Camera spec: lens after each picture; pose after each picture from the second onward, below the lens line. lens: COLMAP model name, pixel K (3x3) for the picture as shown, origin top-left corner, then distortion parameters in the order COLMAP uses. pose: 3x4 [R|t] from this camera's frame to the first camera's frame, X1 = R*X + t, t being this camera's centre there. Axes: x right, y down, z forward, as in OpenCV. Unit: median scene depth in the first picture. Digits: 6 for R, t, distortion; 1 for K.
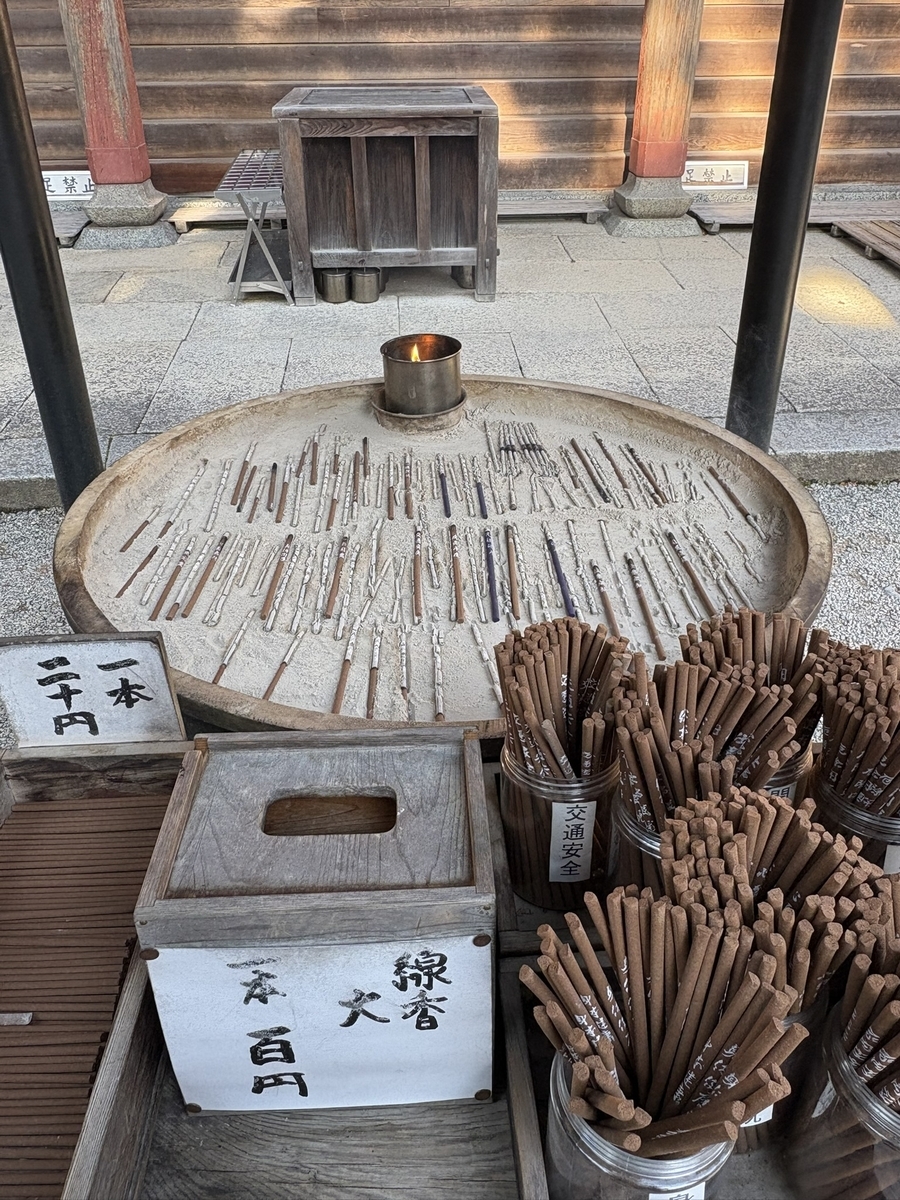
lens RADIAL K [[970.5, 0, 450.0], [0, 970.5, 600.0], [0, 0, 1]] dist [-0.000344, 0.001013]
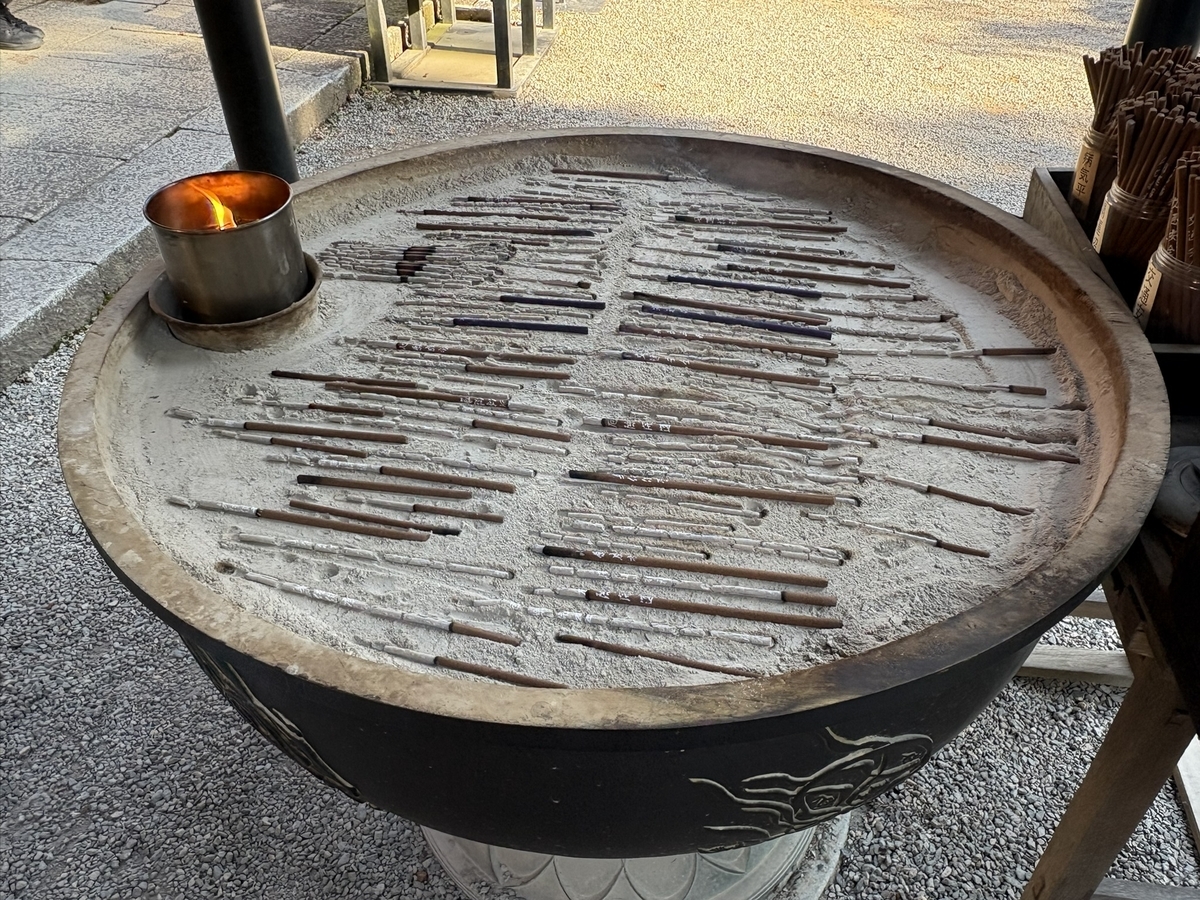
lens RADIAL K [[970.5, 0, 600.0], [0, 970.5, 450.0], [0, 0, 1]] dist [-0.000344, 0.001013]
pose [[0.161562, -0.576757, 0.800781, -0.605858], [0.513961, 0.741884, 0.430642, -0.313650], [-0.842461, 0.341995, 0.416291, 0.686173]]
